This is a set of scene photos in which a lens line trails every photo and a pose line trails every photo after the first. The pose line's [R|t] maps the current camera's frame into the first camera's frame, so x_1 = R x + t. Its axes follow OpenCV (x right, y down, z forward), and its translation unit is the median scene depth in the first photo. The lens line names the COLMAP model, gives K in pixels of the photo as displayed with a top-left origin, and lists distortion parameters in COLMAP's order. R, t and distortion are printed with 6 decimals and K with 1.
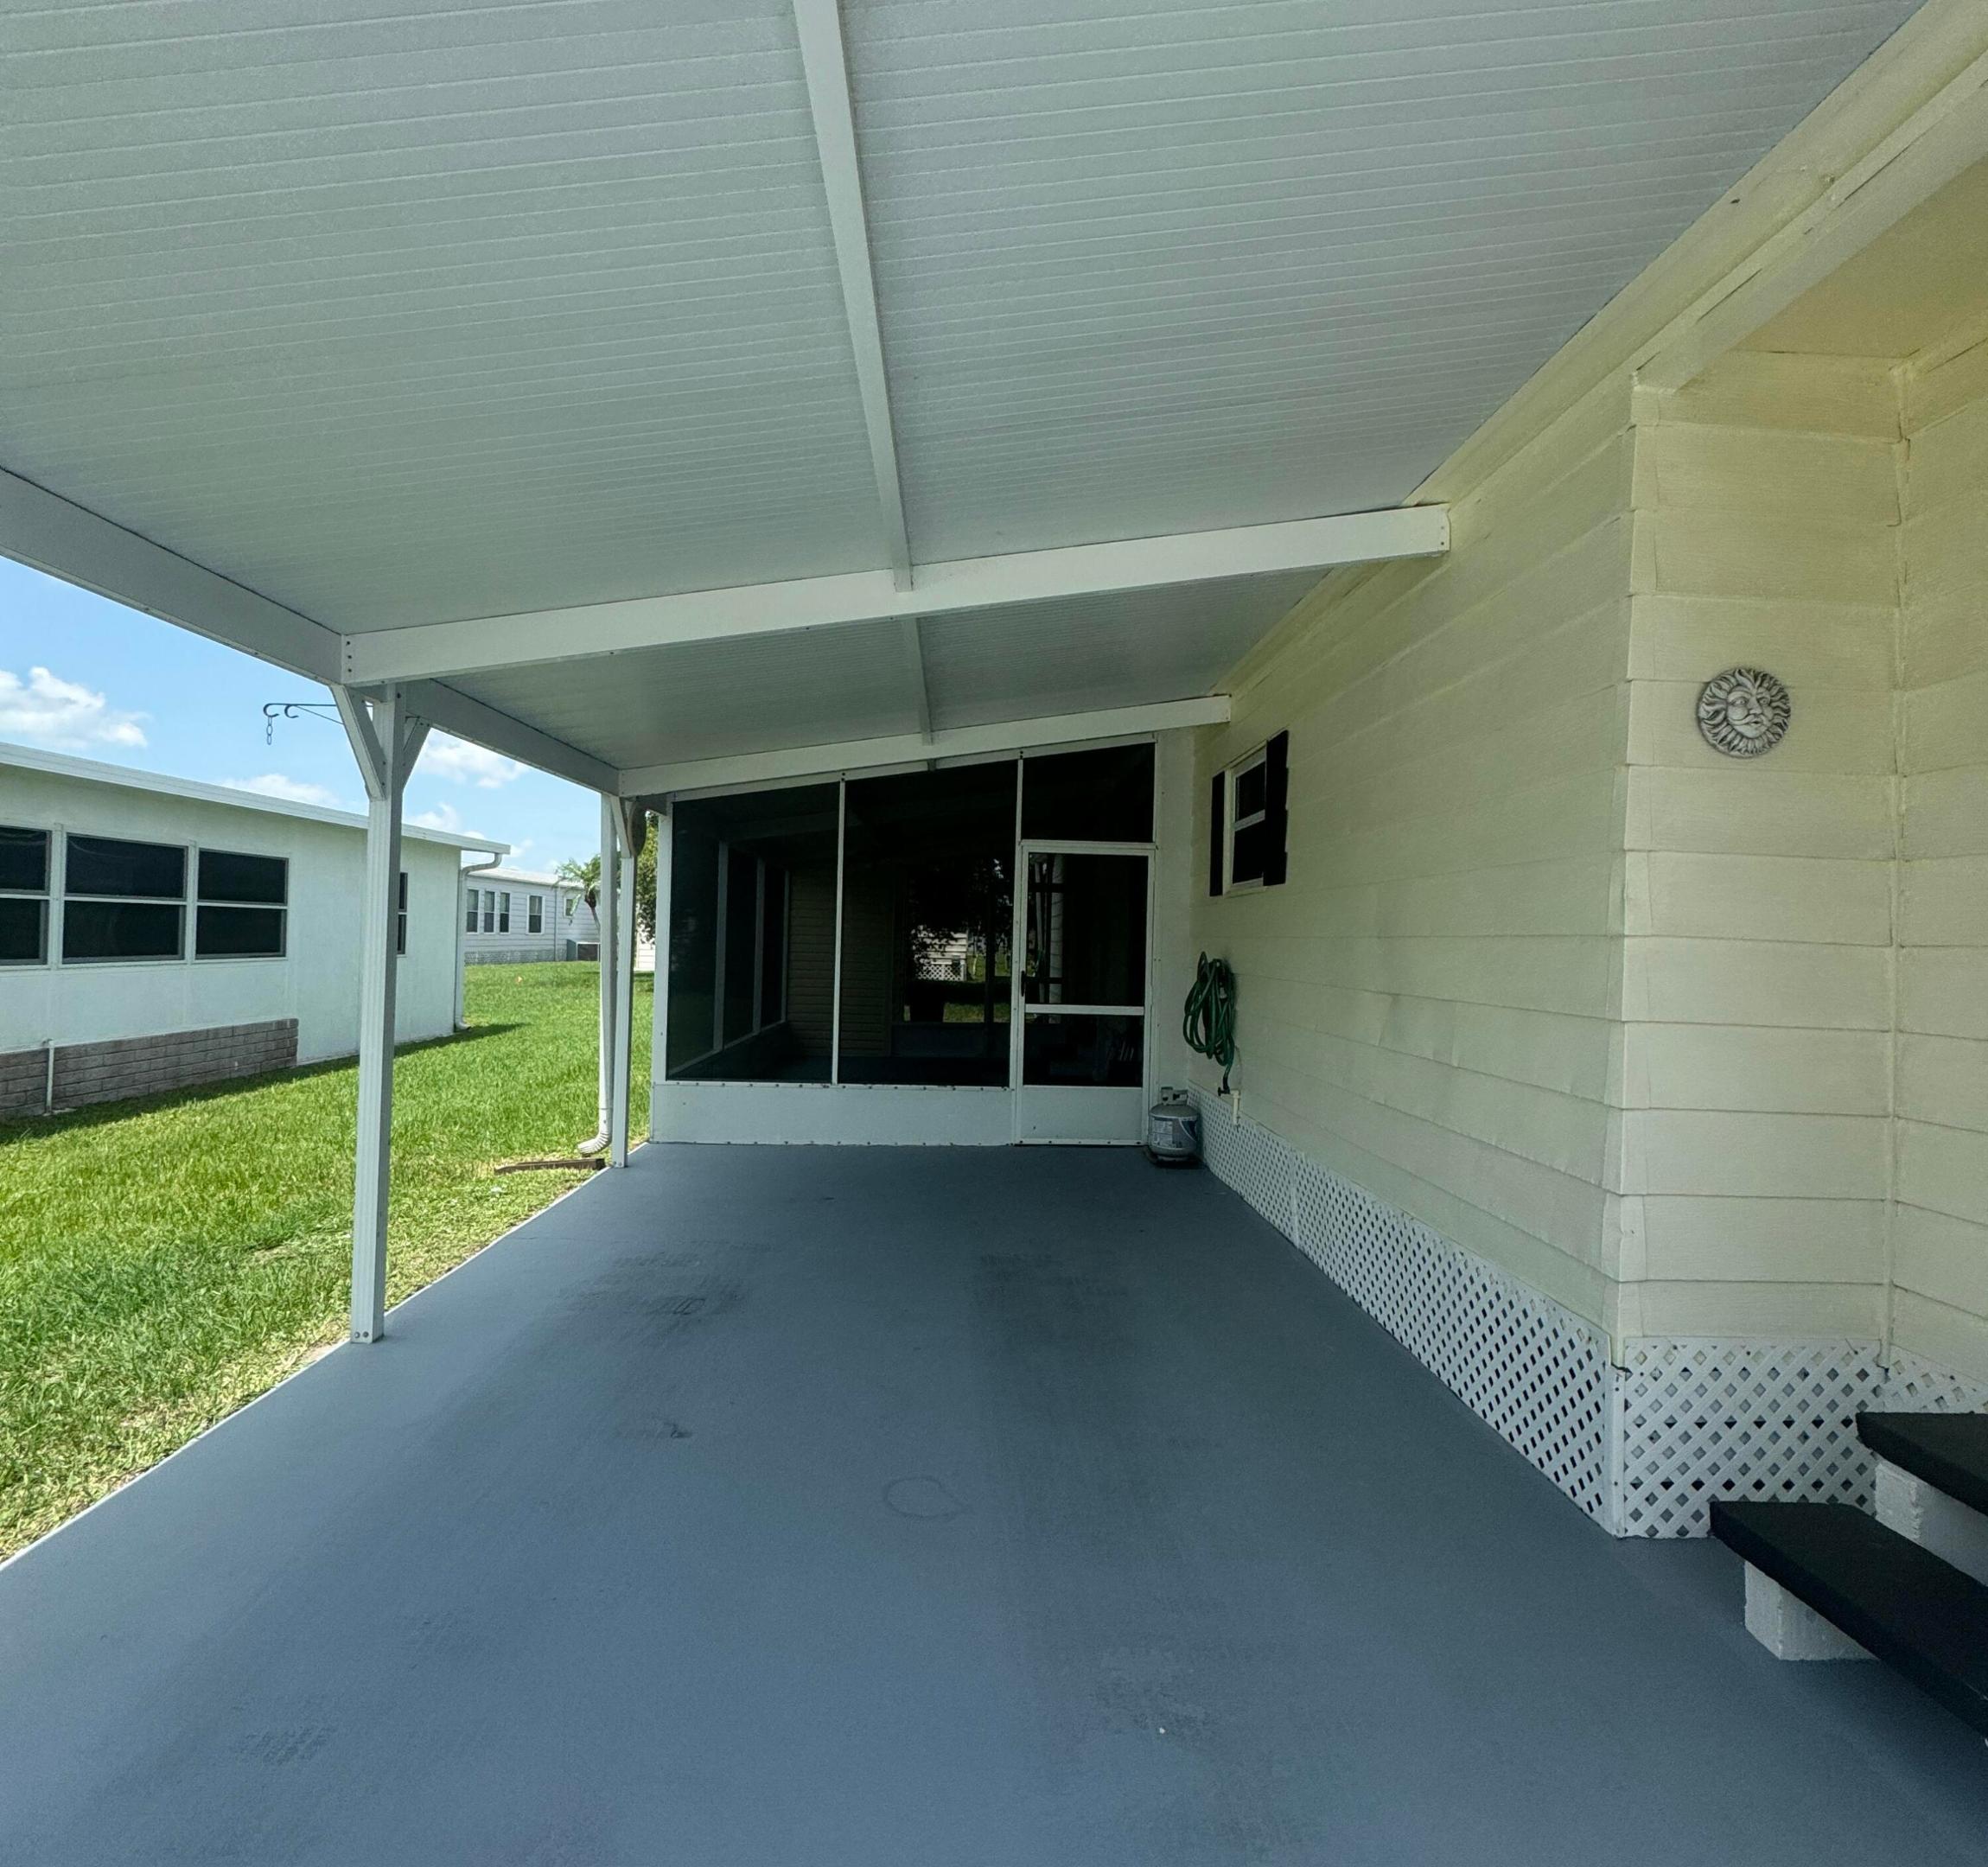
lens RADIAL K [[1015.9, 0, 995.1], [0, 1015.9, 932.4], [0, 0, 1]] dist [0.000849, 0.000111]
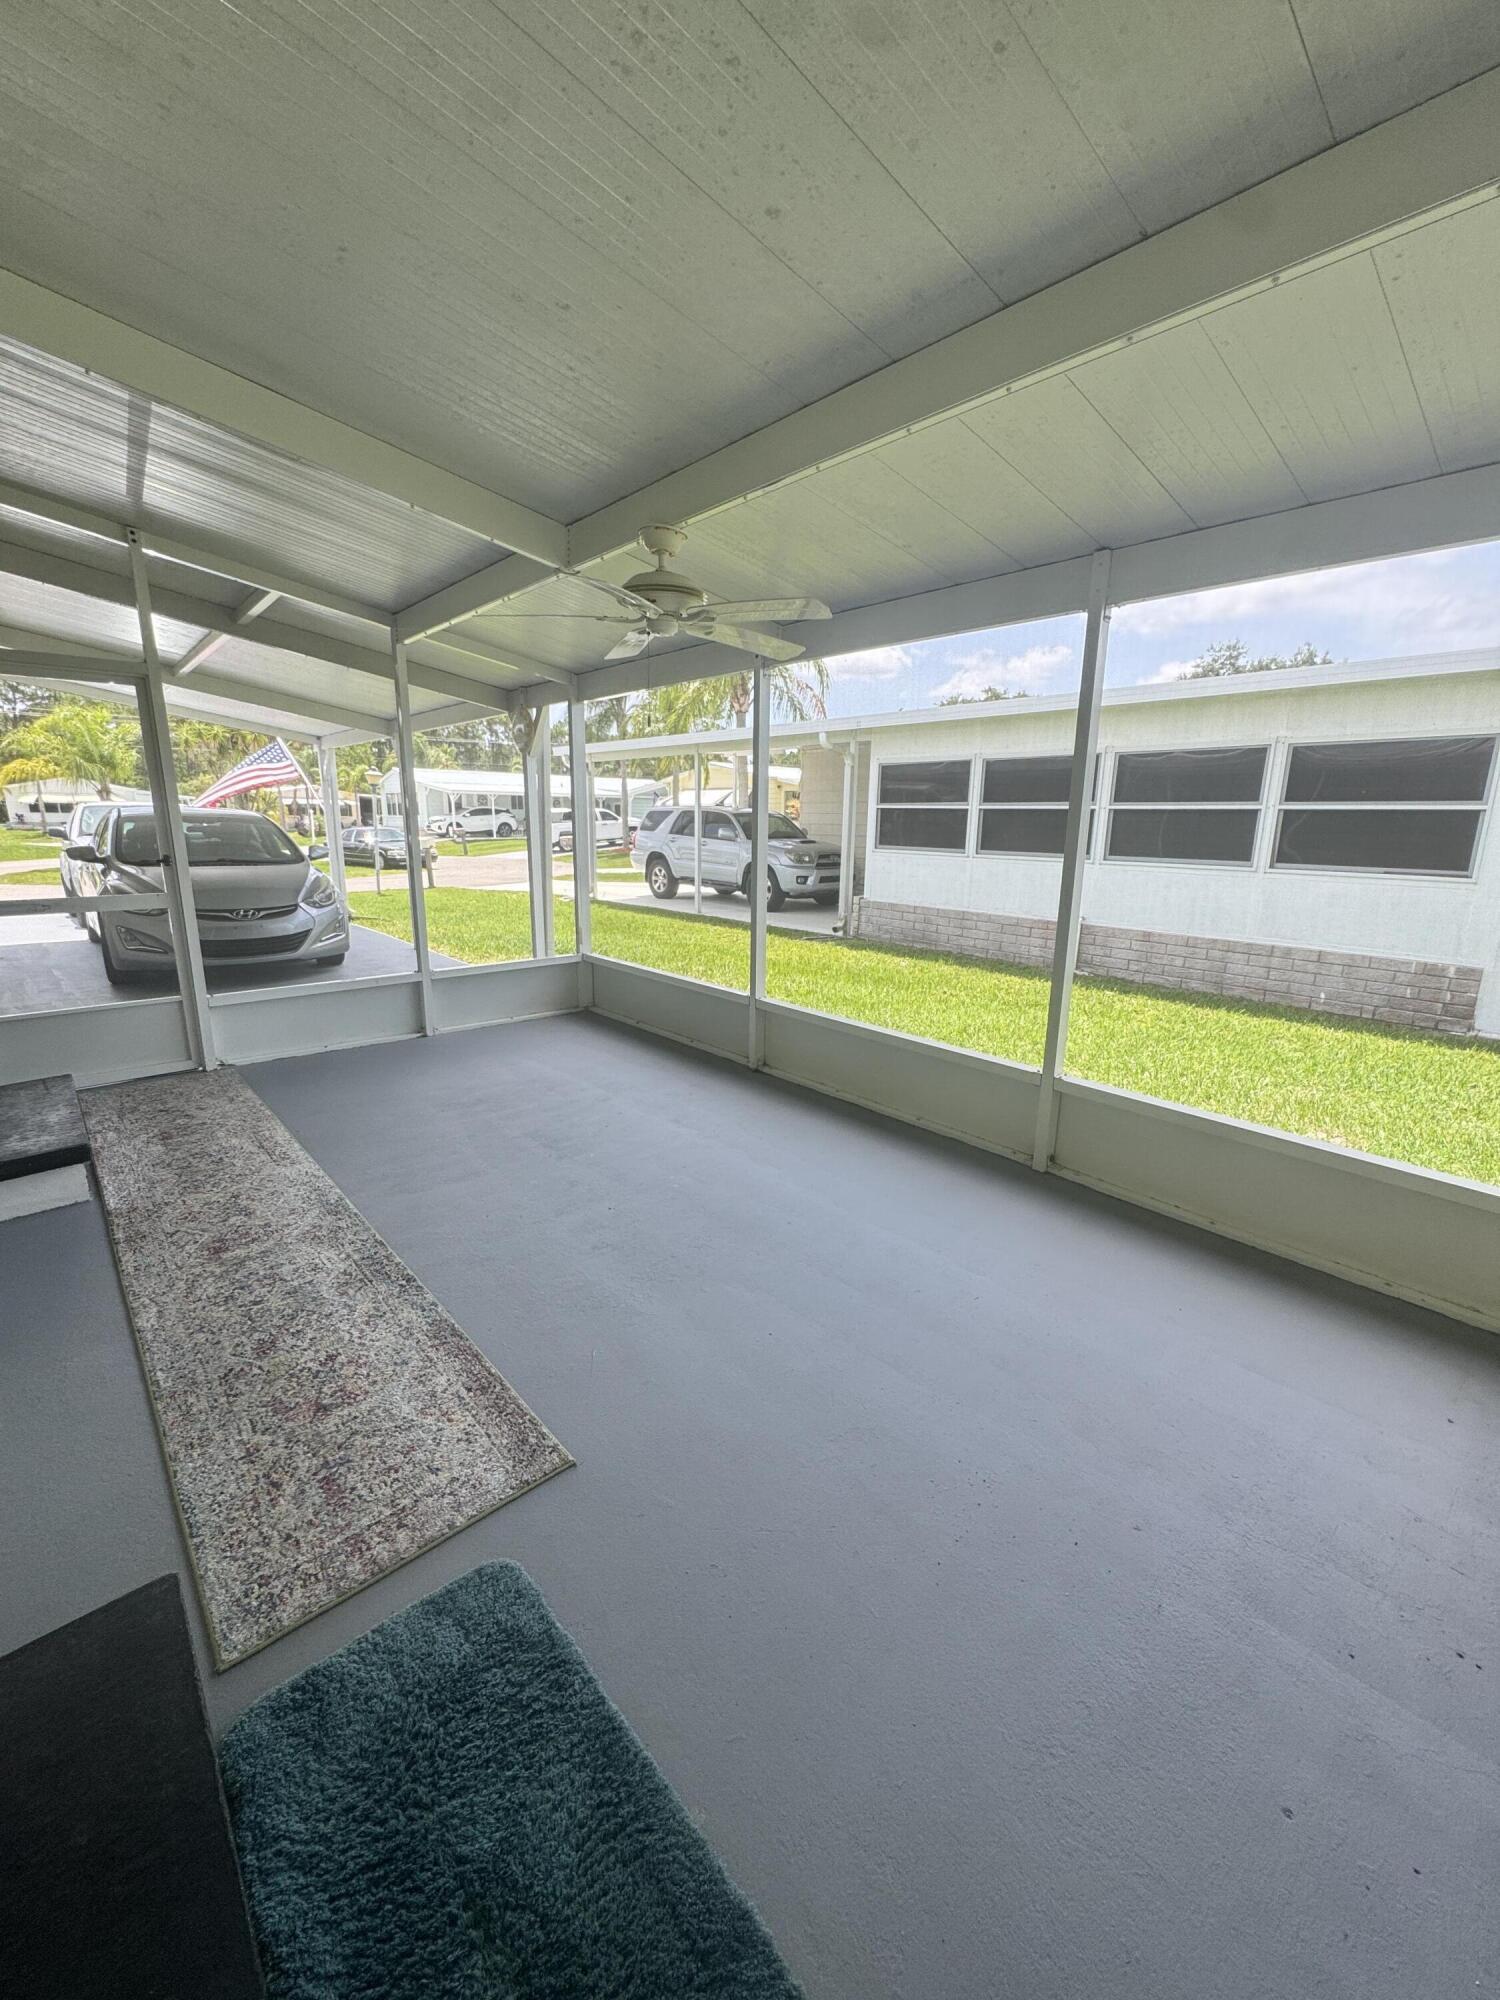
lens RADIAL K [[793.6, 0, 760.1], [0, 793.6, 1012.9], [0, 0, 1]] dist [-0.002363, 0.000278]
pose [[-0.765254, 0.118513, -0.632725, 0.046360], [-0.029421, 0.975440, 0.218290, 0.009890], [0.643055, 0.185663, -0.742973, 1.125471]]
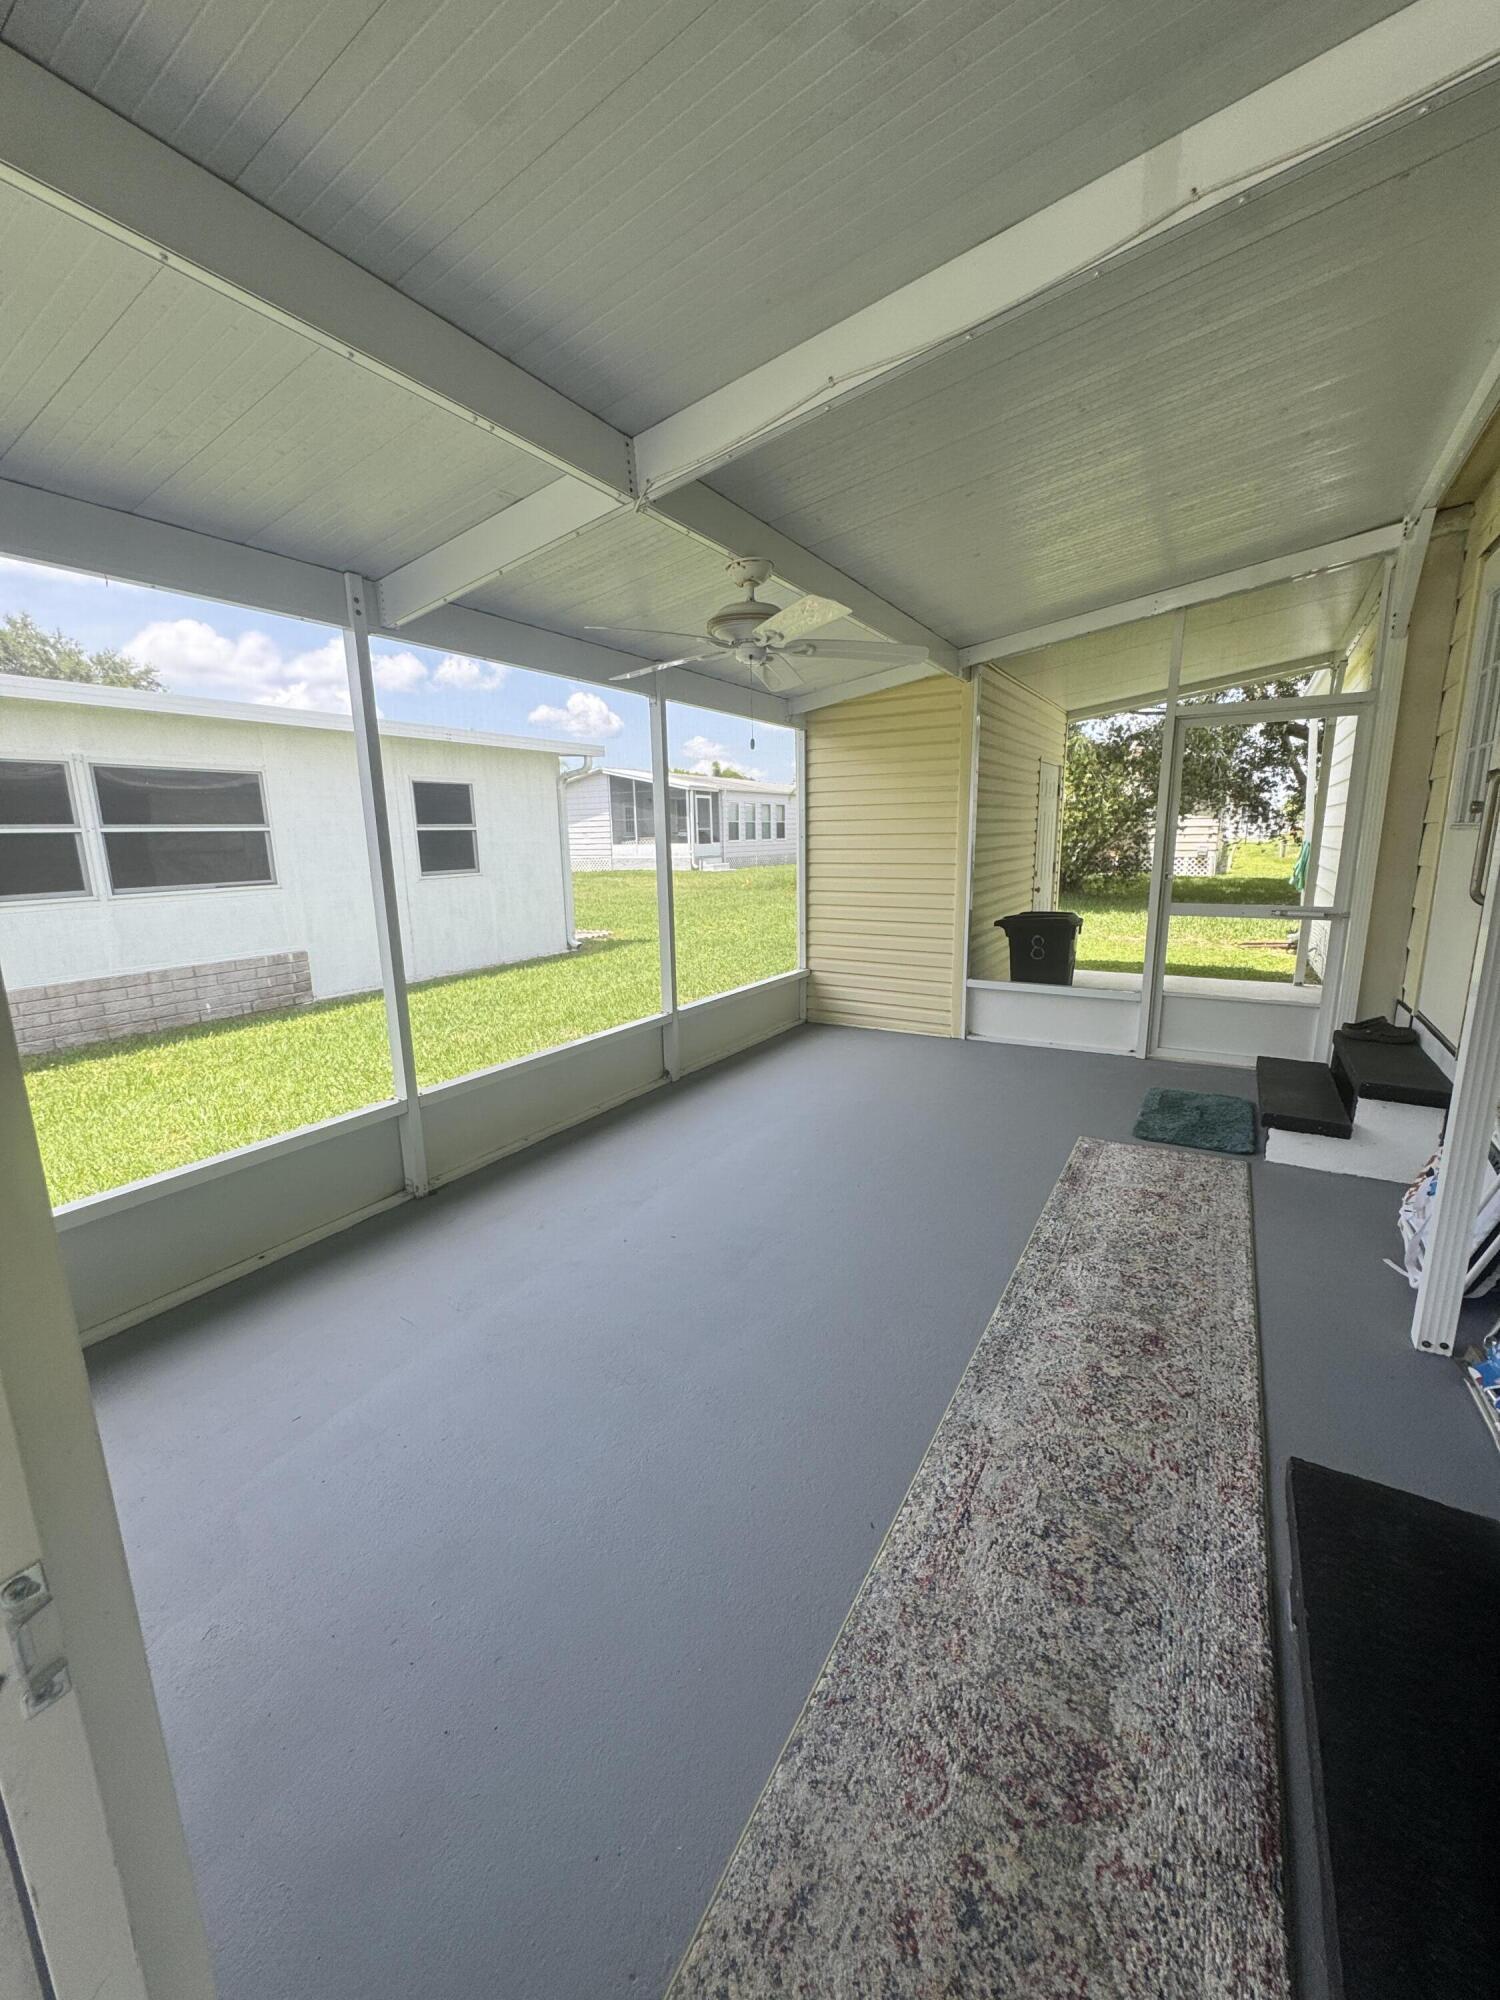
lens RADIAL K [[793.6, 0, 756.4], [0, 793.6, 992.8], [0, 0, 1]] dist [-0.002363, 0.000278]
pose [[0.837410, 0.065483, -0.542638, 0.047840], [0.044728, 0.981258, 0.187438, 0.005929], [0.544742, -0.181234, 0.818786, 0.647000]]
